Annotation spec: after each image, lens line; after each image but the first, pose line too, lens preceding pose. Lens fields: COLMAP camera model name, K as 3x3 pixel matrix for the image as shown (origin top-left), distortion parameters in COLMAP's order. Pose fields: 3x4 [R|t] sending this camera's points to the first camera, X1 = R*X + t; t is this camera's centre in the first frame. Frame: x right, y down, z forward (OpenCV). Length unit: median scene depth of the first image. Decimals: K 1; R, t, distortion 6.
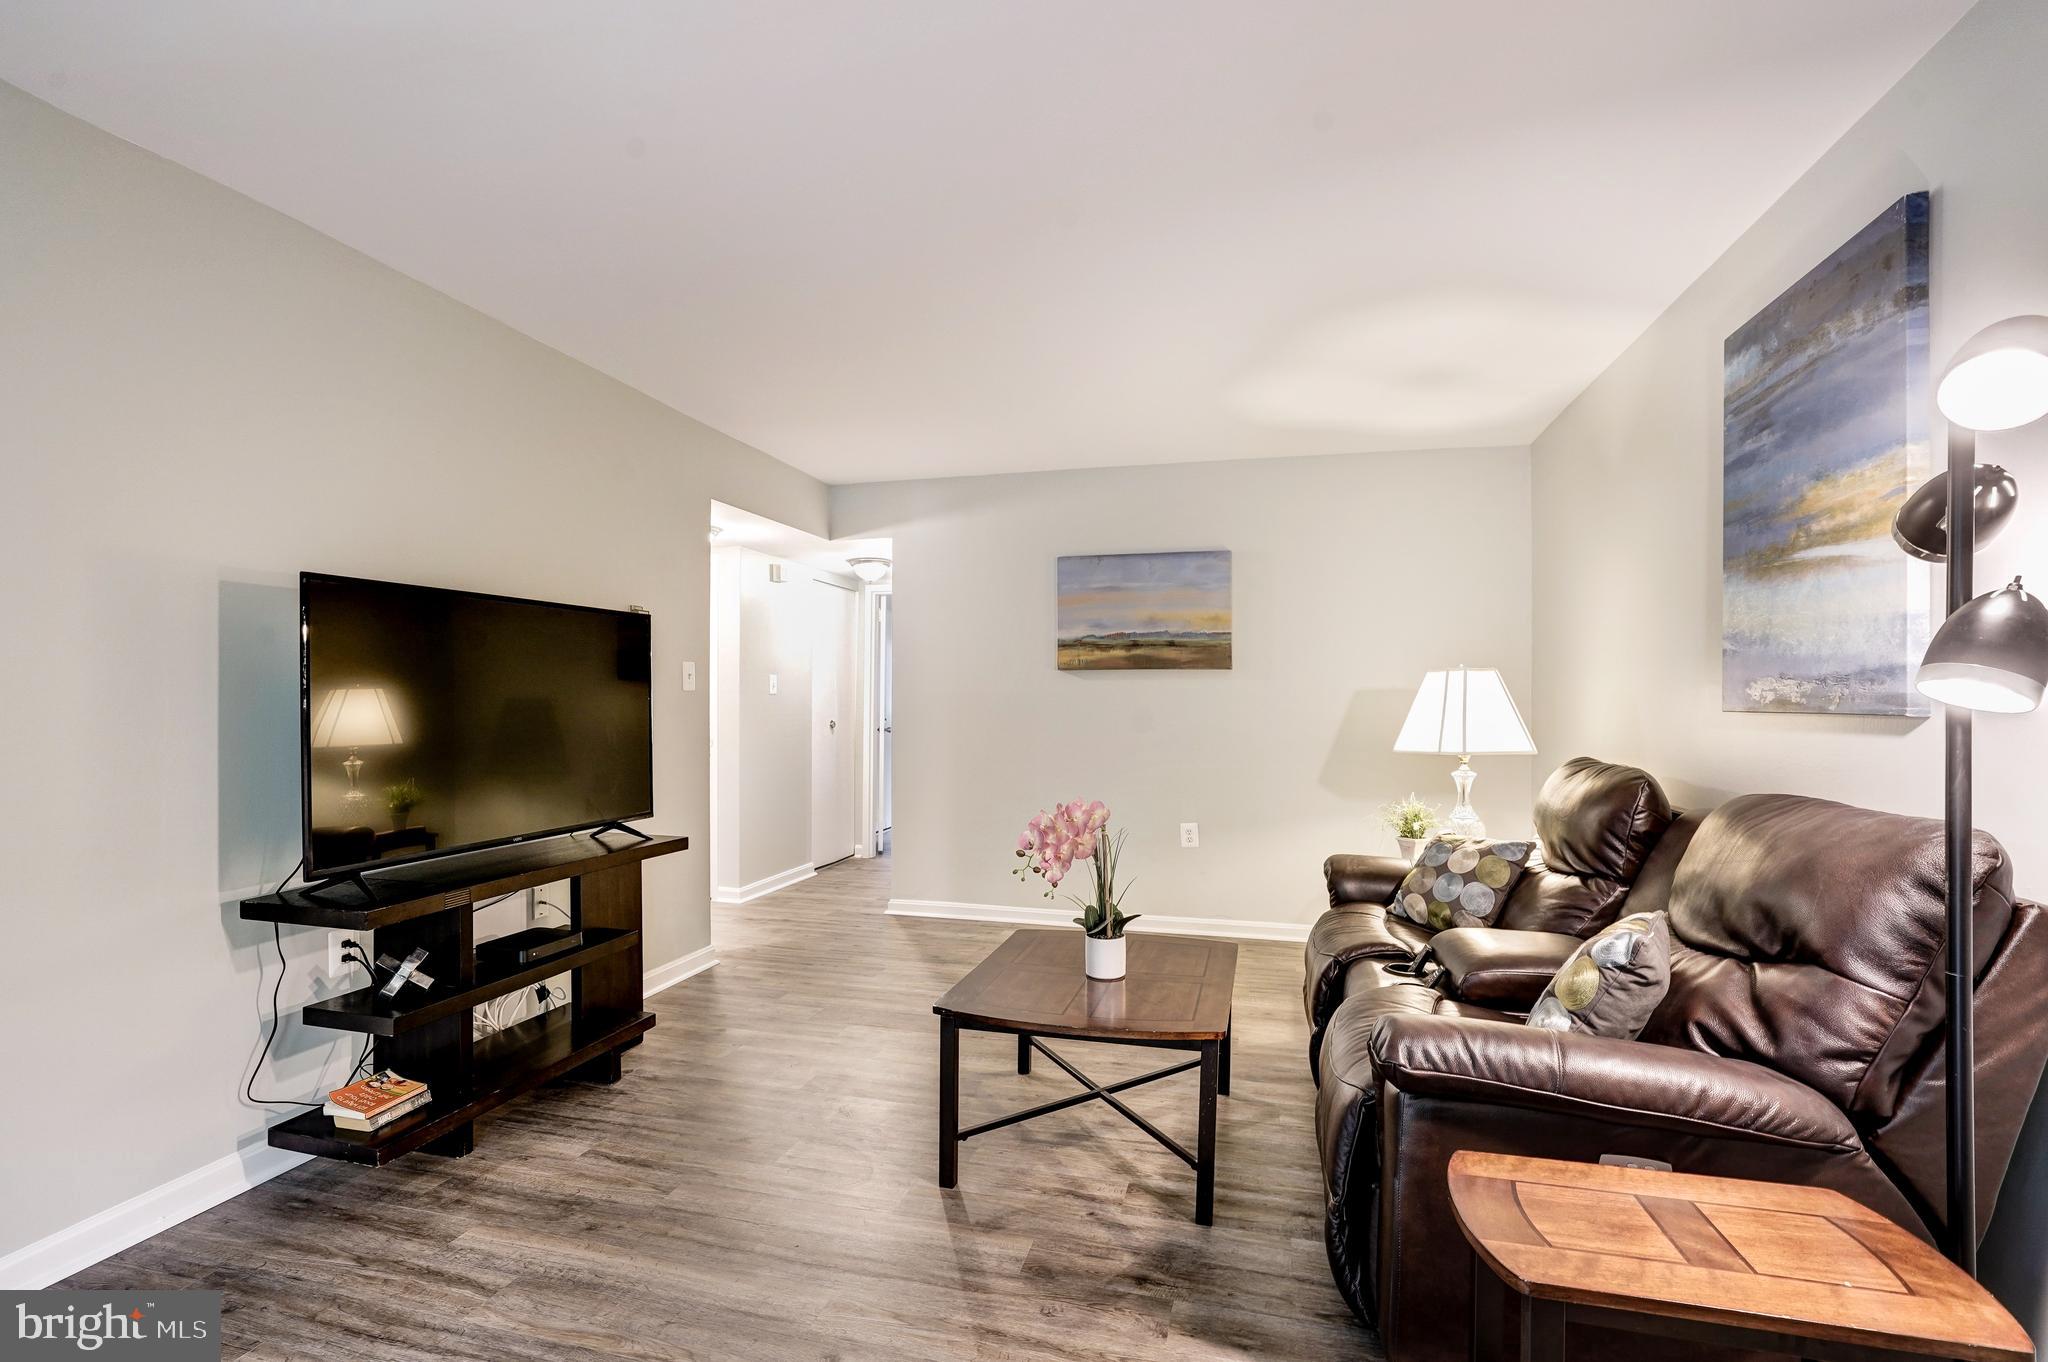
lens RADIAL K [[942.4, 0, 1003.8], [0, 942.4, 679.6], [0, 0, 1]] dist [-0.041869, 0.019140]
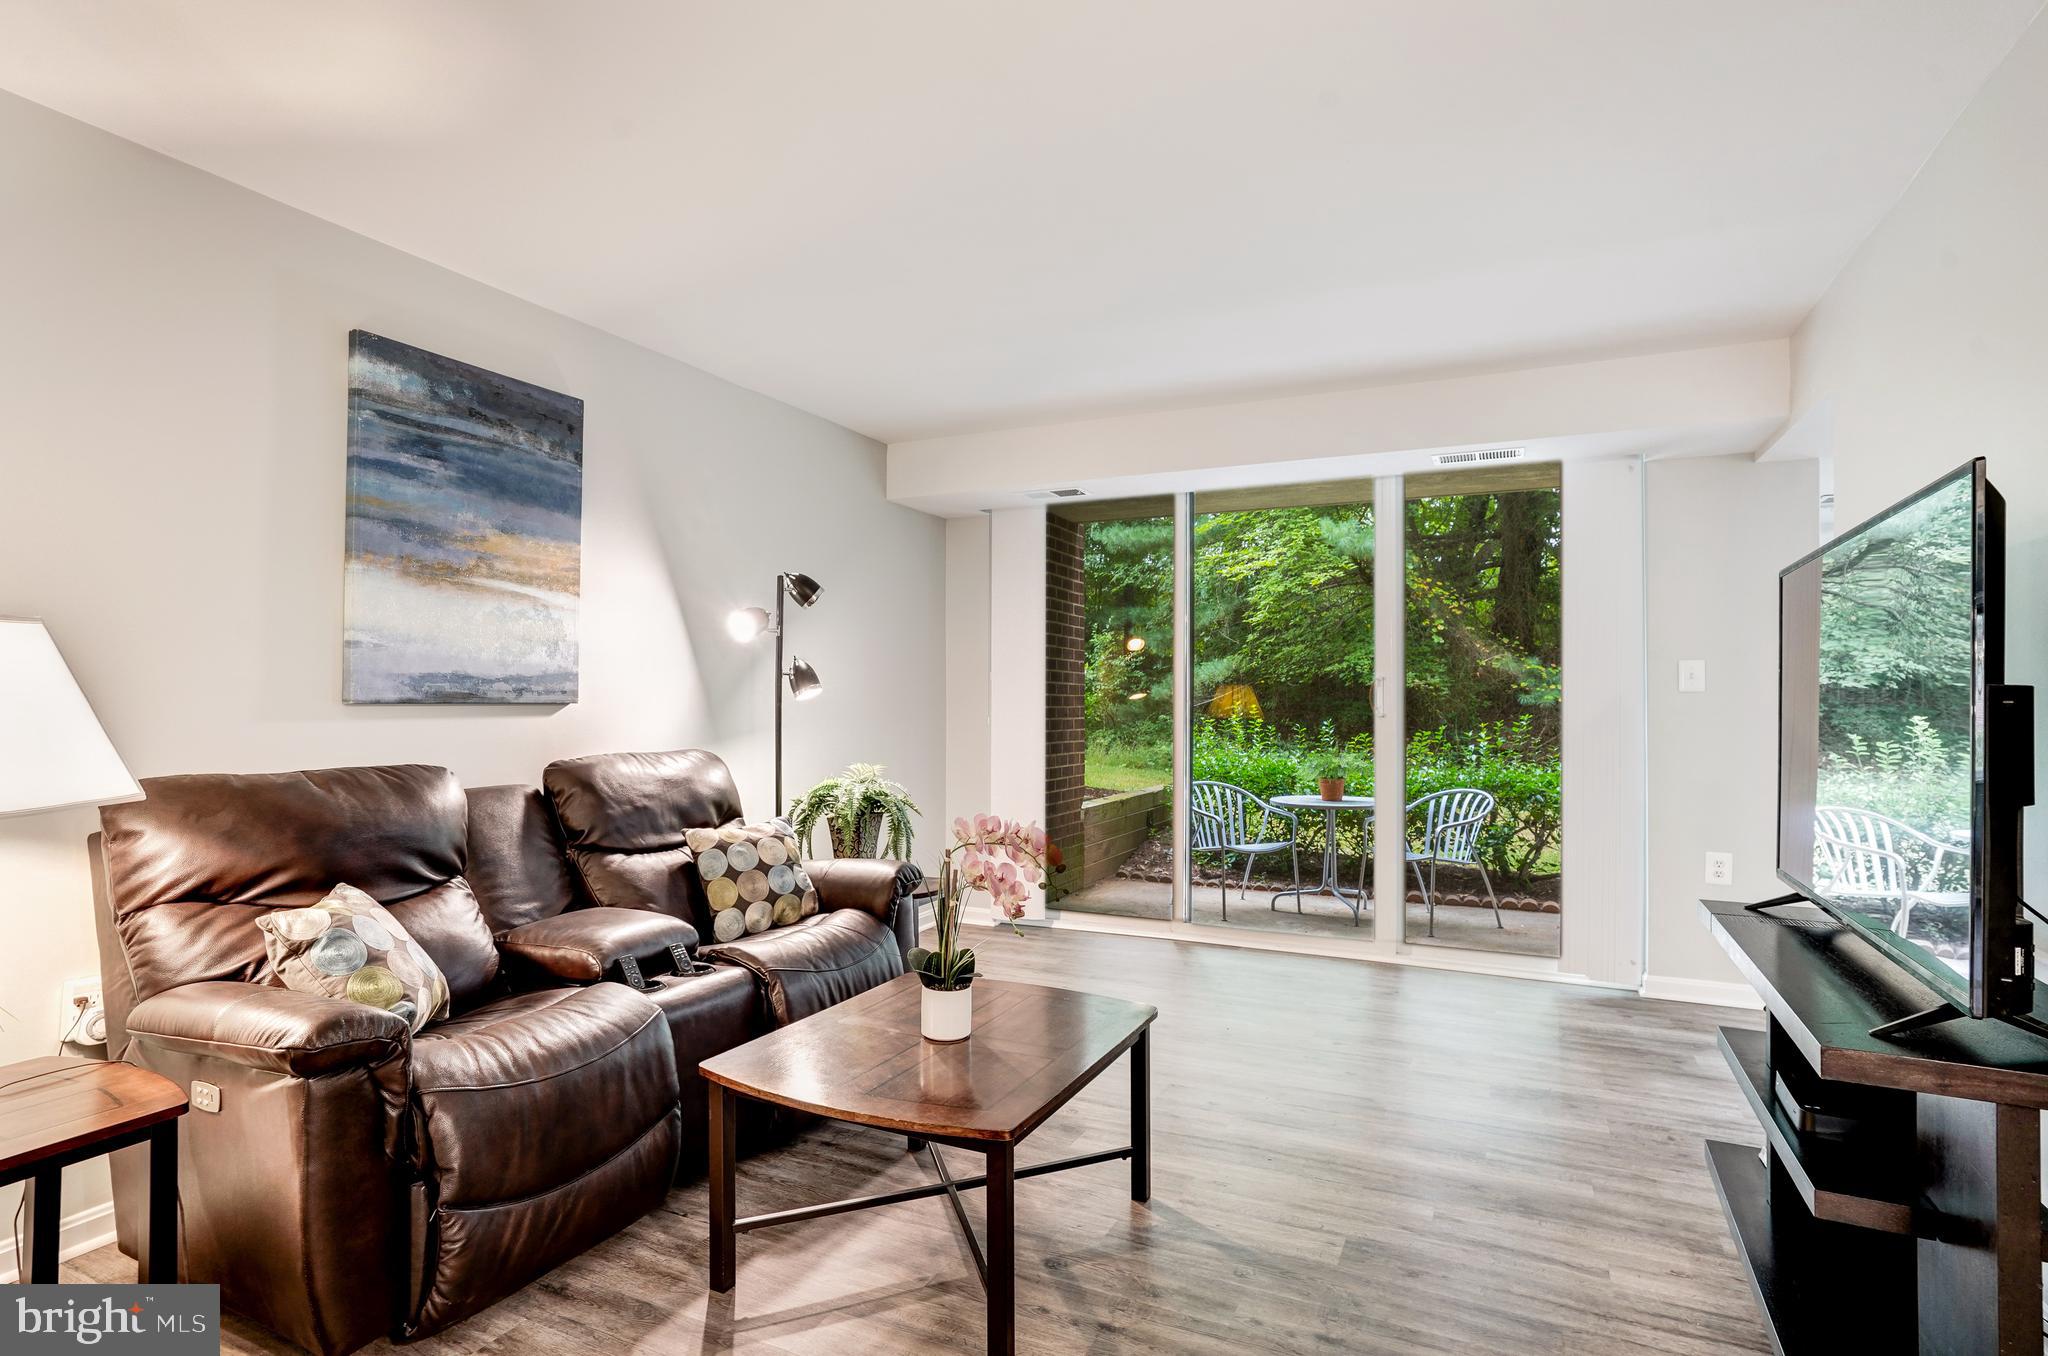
lens RADIAL K [[1050.0, 0, 1024.0], [0, 1050.0, 678.0], [0, 0, 1]] dist [-0.012313, 0.000892]
pose [[-0.986435, -0.000165, 0.164153, -0.109773], [-0.006561, 0.999240, -0.038425, 0.043720], [-0.164022, -0.038981, -0.985686, 1.939978]]
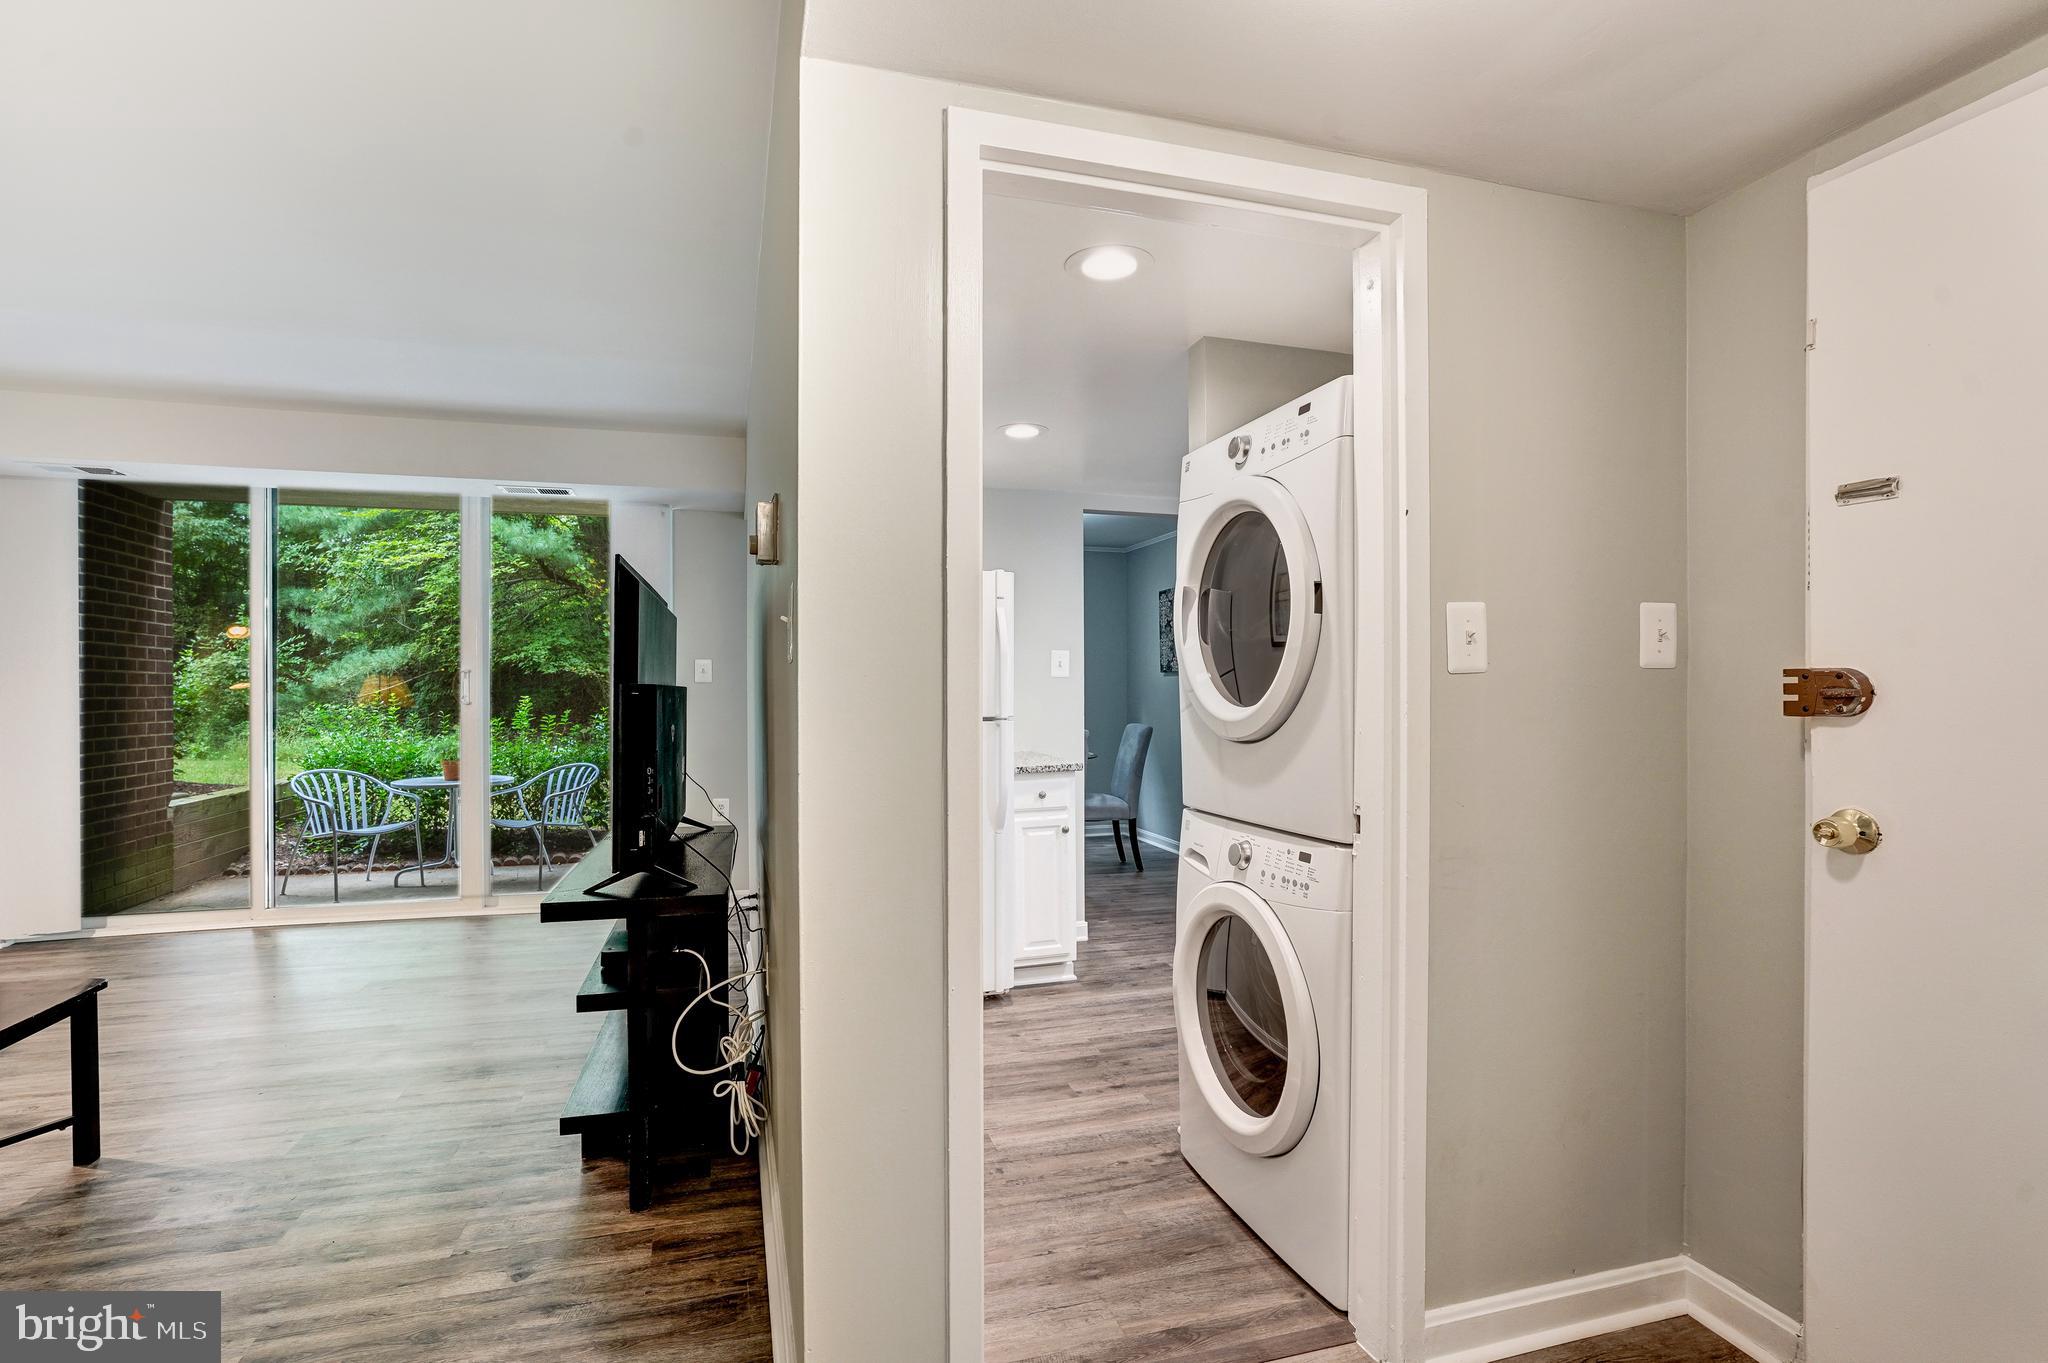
lens RADIAL K [[961.3, 0, 1004.1], [0, 961.3, 684.3], [0, 0, 1]] dist [-0.048937, 0.022200]
pose [[-0.848924, -0.000692, -0.528514, -0.344825], [0.010298, 0.999788, -0.017851, 0.042135], [0.528414, -0.020597, -0.848737, 2.233320]]
